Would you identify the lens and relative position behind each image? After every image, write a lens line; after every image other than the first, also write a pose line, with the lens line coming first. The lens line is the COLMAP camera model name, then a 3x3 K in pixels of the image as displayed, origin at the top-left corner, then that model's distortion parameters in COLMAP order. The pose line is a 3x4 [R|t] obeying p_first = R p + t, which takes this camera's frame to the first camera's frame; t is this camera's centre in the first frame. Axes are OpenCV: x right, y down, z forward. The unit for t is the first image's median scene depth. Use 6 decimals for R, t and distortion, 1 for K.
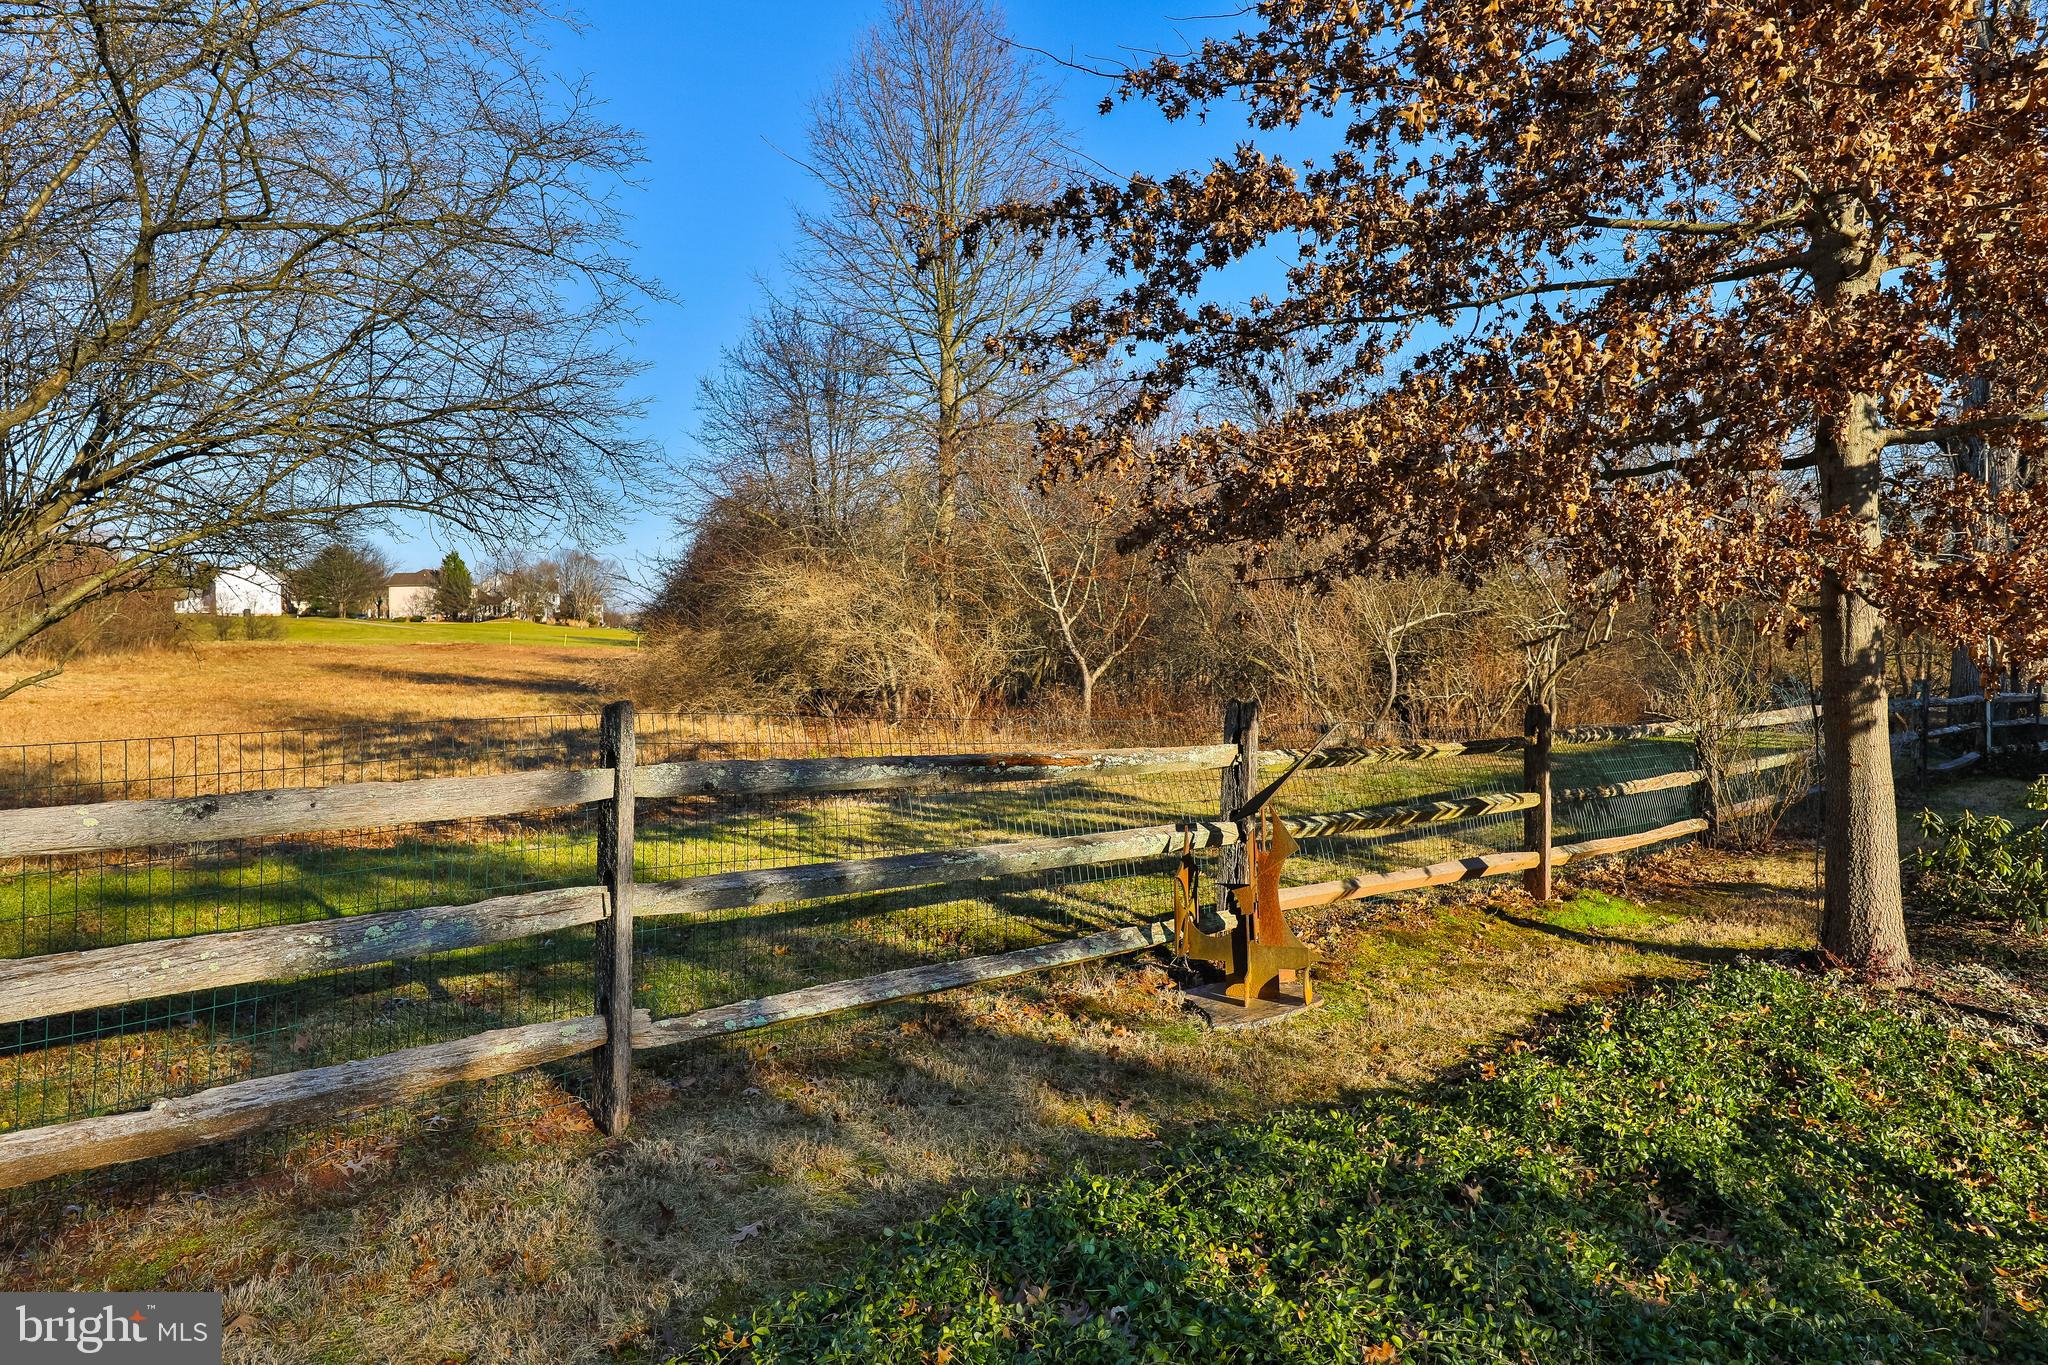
lens RADIAL K [[1319.0, 0, 1022.1], [0, 1319.0, 676.8], [0, 0, 1]] dist [-0.000906, -0.000010]
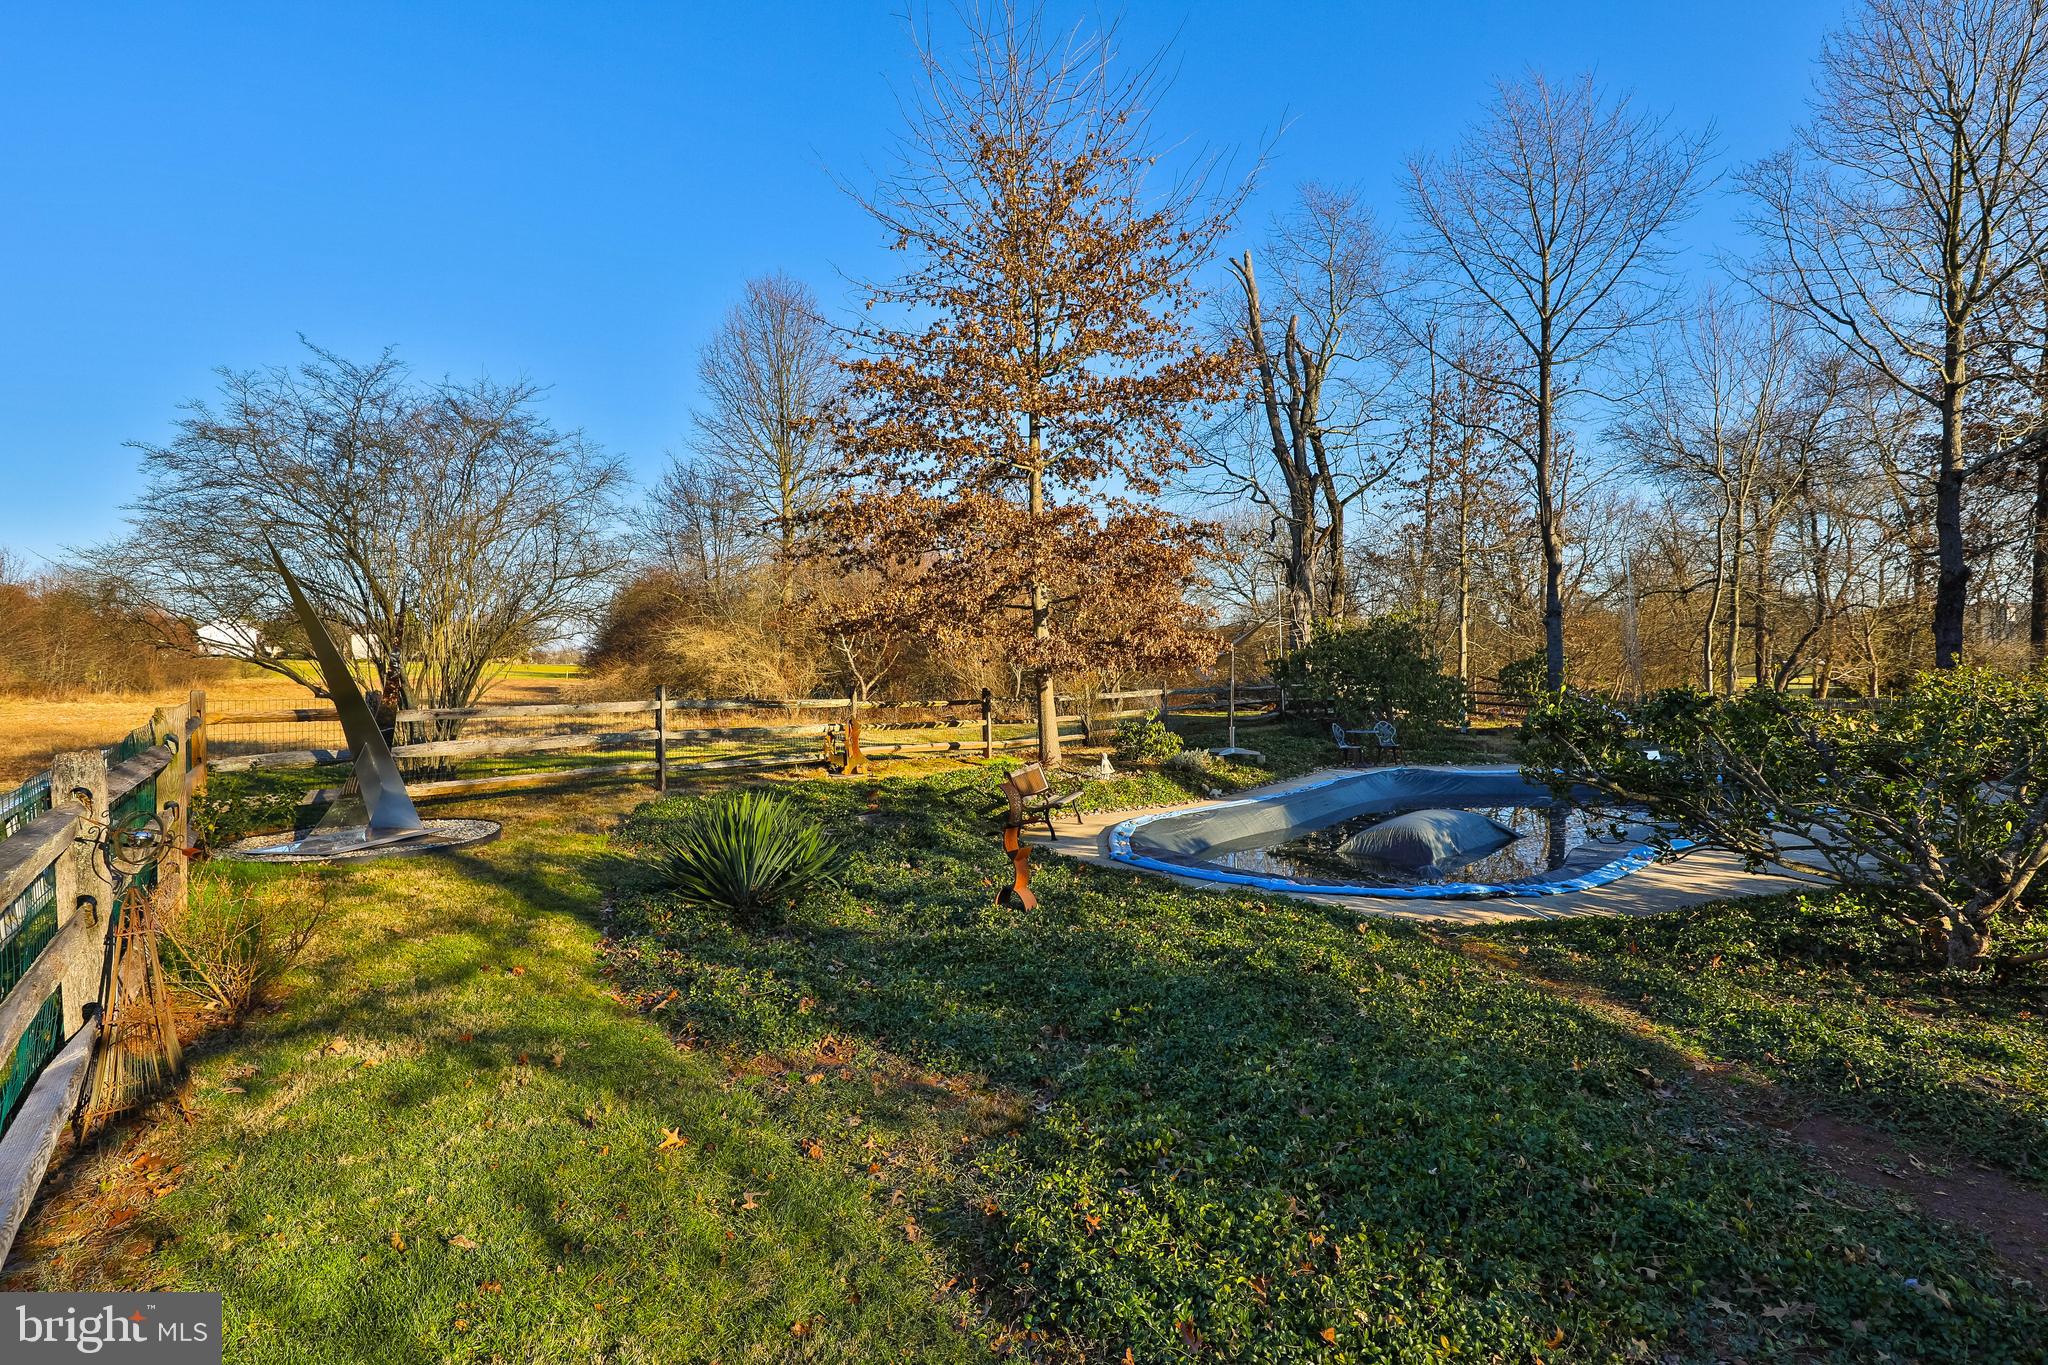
lens RADIAL K [[987.5, 0, 1029.4], [0, 987.5, 687.4], [0, 0, 1]] dist [0.002185, 0.000053]
pose [[0.987073, -0.019915, 0.159032, 0.052656], [0.020961, 0.999768, -0.004901, 0.010968], [-0.158897, 0.008171, 0.987261, -0.351140]]
